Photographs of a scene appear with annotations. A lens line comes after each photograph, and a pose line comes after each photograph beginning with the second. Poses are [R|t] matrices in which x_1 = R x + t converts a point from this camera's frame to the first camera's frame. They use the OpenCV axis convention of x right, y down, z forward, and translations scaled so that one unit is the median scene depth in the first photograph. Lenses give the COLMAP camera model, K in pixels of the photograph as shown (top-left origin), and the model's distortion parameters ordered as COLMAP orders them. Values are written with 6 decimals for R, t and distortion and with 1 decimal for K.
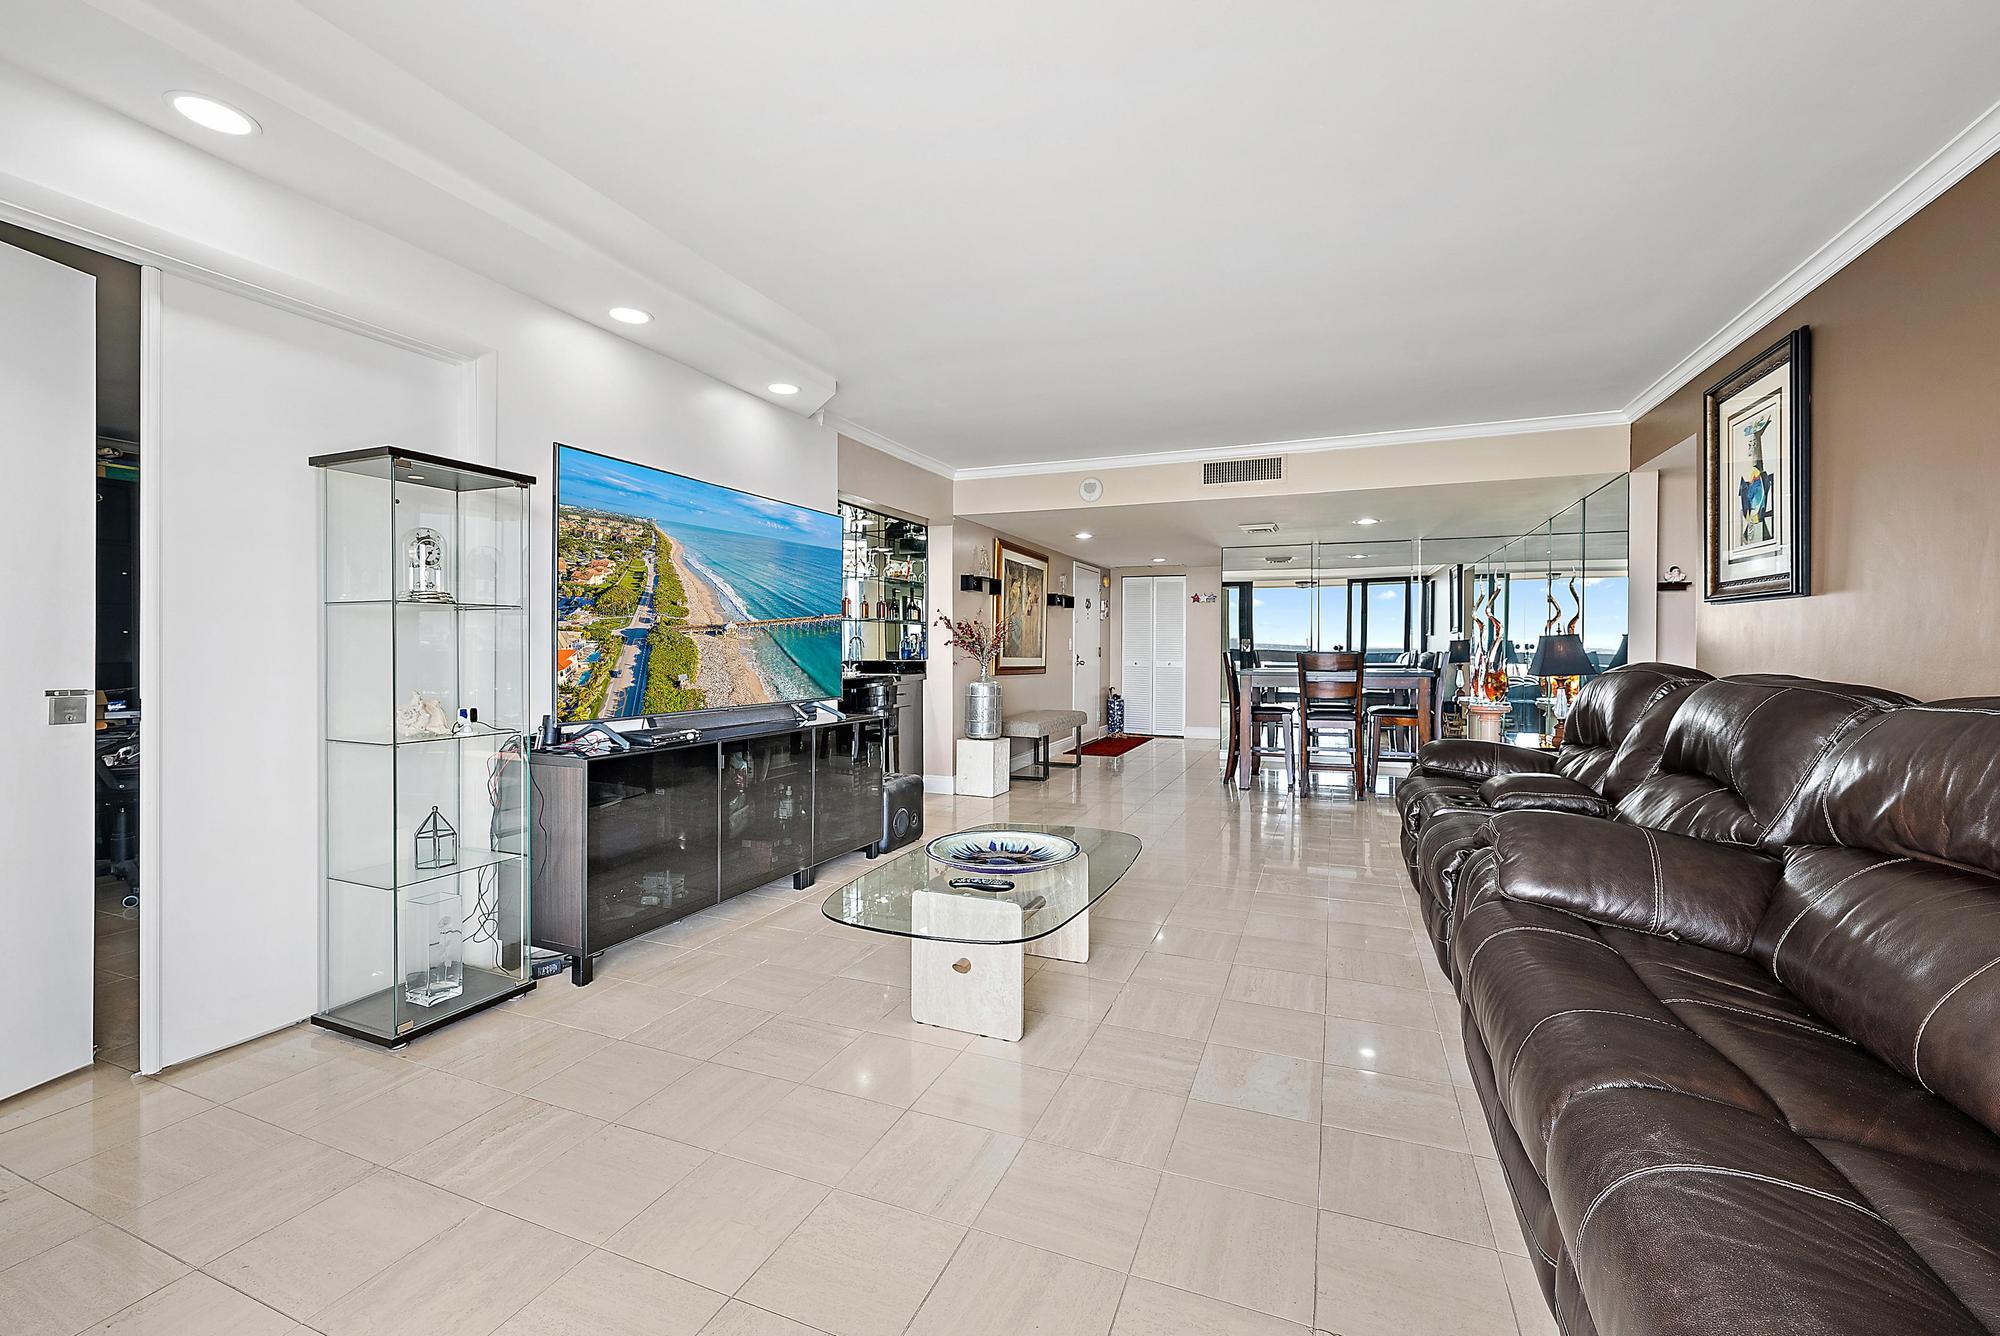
lens RADIAL K [[814.4, 0, 999.6], [0, 814.4, 654.0], [0, 0, 1]] dist [0.000141, 0.000003]
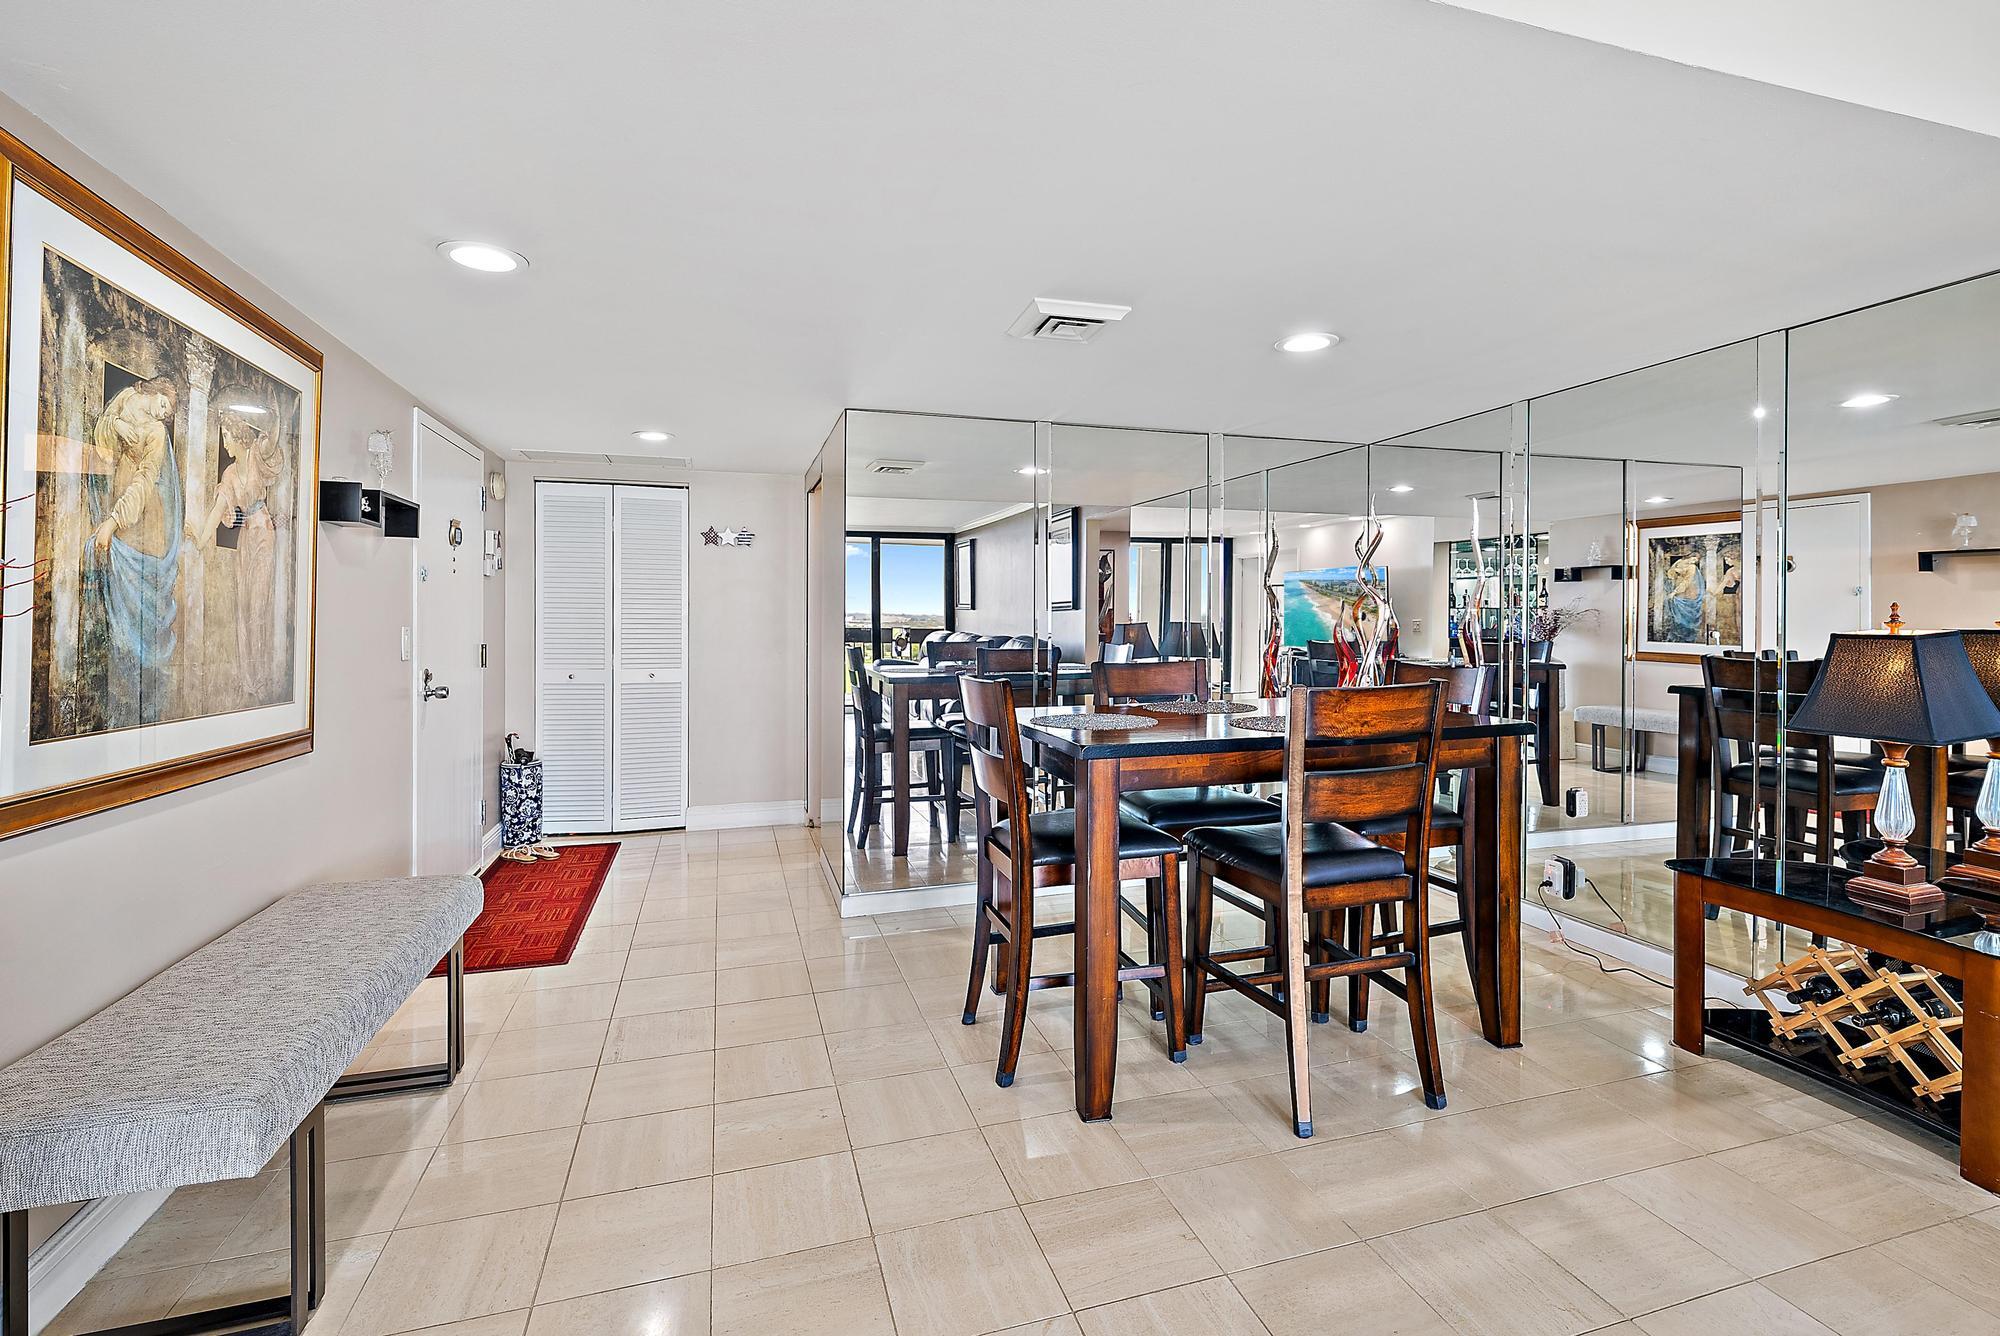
lens RADIAL K [[915.5, 0, 1007.5], [0, 915.5, 624.1], [0, 0, 1]] dist [-0.002204, -0.000193]
pose [[0.769207, -0.002192, 0.638996, 0.034638], [0.003651, 0.999993, -0.000964, -0.017806], [-0.638990, 0.003075, 0.769209, 0.516551]]
